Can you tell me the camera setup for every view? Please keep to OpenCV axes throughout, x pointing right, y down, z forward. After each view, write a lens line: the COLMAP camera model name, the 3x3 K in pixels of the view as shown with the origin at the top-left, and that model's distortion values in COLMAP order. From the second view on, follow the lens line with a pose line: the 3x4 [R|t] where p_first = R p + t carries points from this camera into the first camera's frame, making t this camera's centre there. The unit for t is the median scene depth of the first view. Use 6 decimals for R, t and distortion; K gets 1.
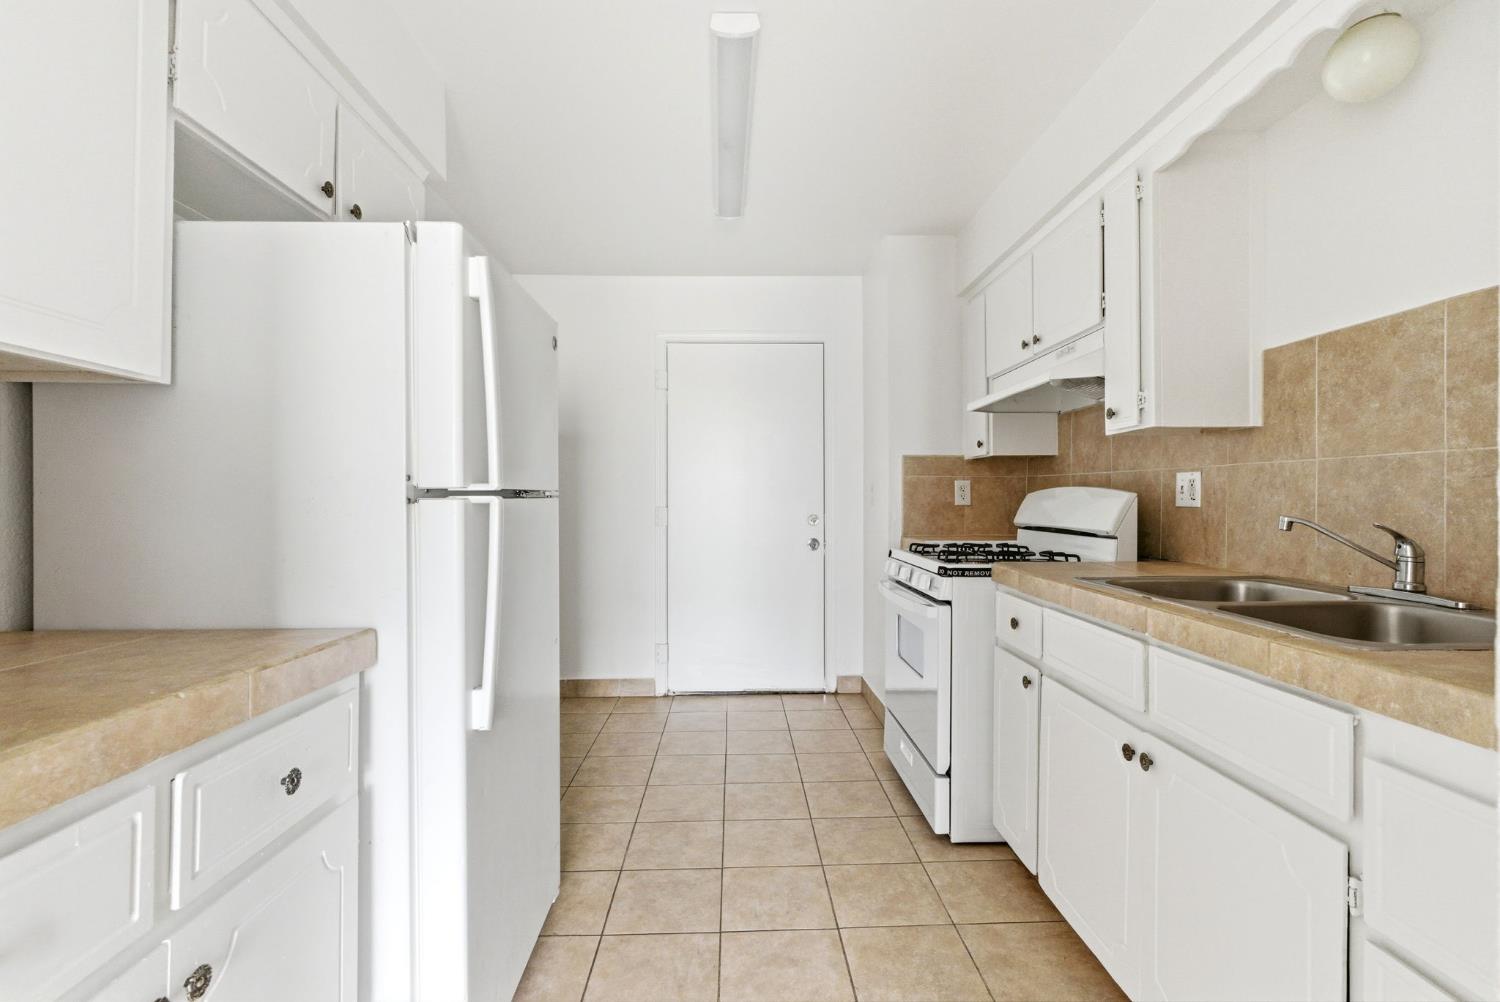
lens RADIAL K [[691.4, 0, 753.0], [0, 691.4, 499.9], [0, 0, 1]] dist [-0.002173, 0.000801]
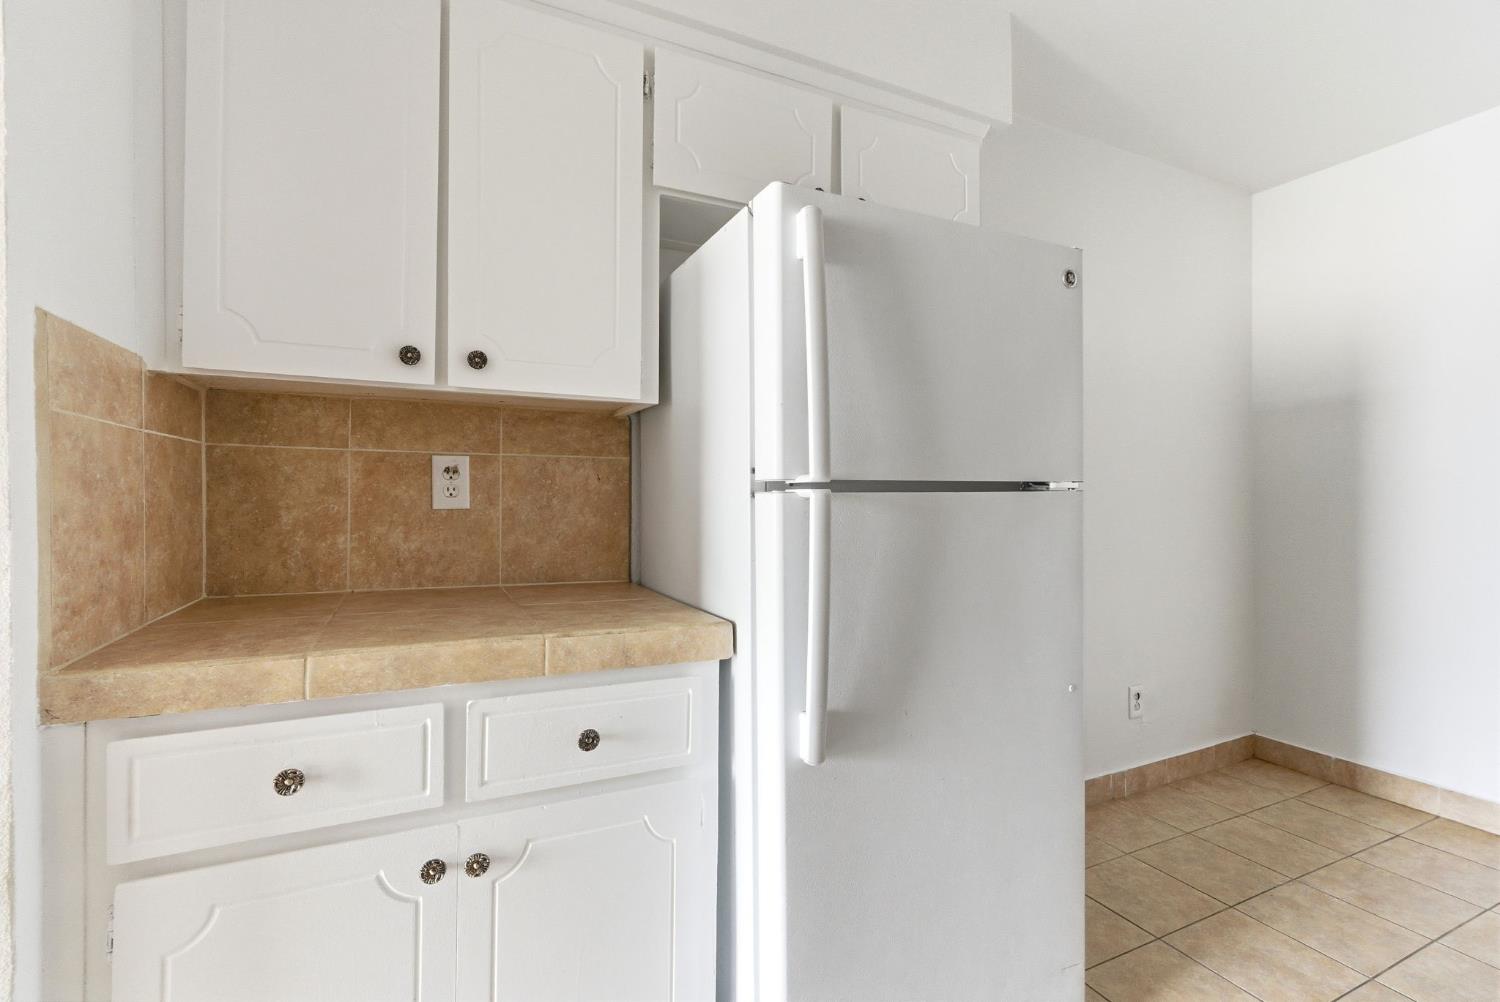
lens RADIAL K [[685.4, 0, 751.5], [0, 685.4, 496.8], [0, 0, 1]] dist [-0.005717, 0.001054]
pose [[0.396280, 0.005353, -0.918114, 0.382184], [-0.001834, 0.999986, 0.005039, -0.000465], [0.918128, -0.000313, 0.396284, 0.642387]]
